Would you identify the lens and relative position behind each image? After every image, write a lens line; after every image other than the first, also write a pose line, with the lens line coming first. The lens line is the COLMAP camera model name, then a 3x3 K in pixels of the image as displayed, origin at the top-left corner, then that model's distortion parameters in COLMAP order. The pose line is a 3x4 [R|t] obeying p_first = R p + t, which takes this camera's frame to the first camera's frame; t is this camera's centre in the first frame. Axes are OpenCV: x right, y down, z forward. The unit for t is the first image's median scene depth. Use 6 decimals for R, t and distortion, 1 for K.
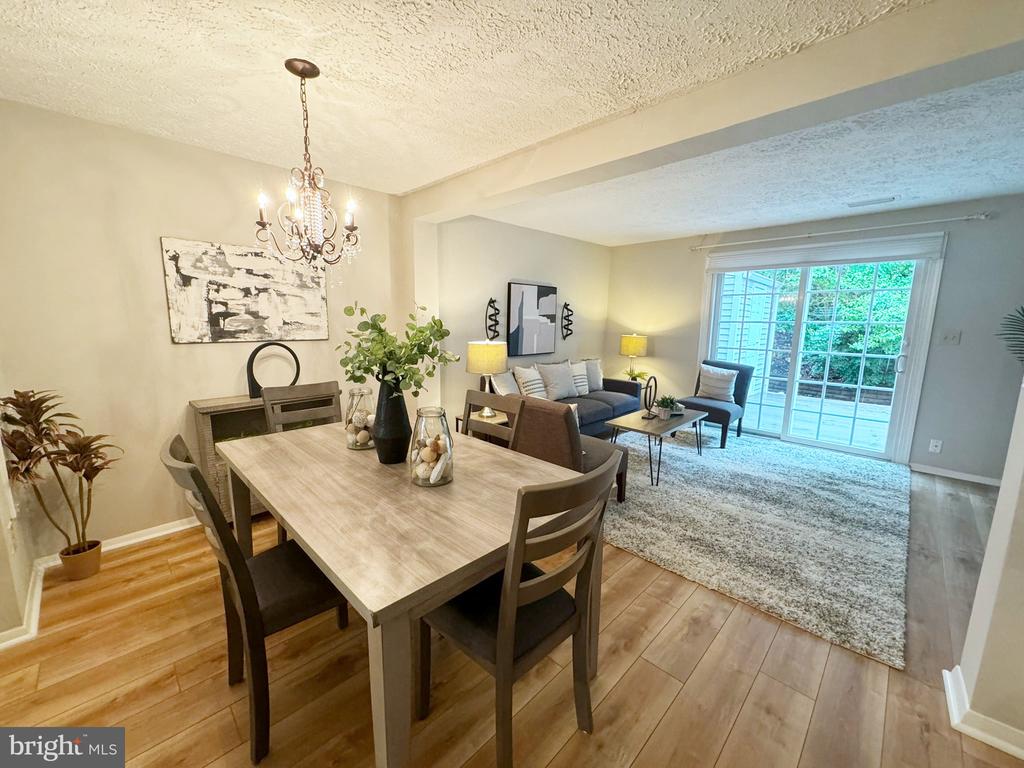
lens RADIAL K [[409.5, 0, 512.0], [0, 409.5, 384.0], [0, 0, 1]] dist [-0.002617, 0.000098]
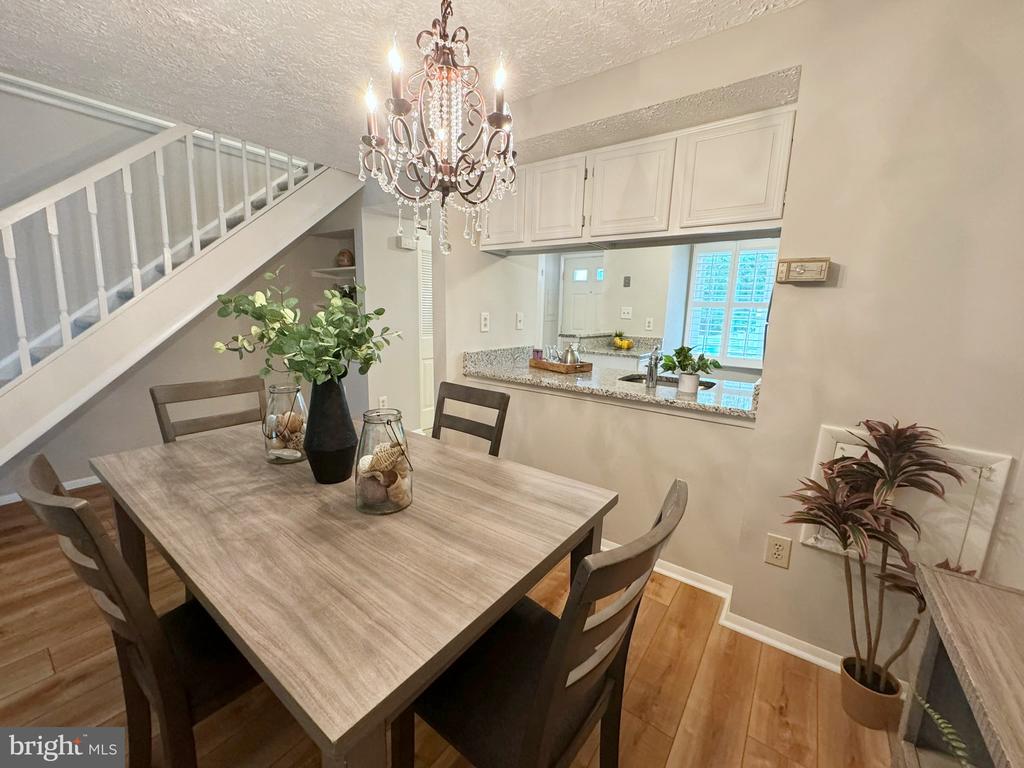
lens RADIAL K [[409.5, 0, 512.0], [0, 409.5, 384.0], [0, 0, 1]] dist [-0.002617, 0.000098]
pose [[-0.988924, -0.006372, -0.148289, -0.315666], [-0.055608, 0.942215, 0.330360, -0.159279], [0.137615, 0.334947, -0.932133, 1.058509]]
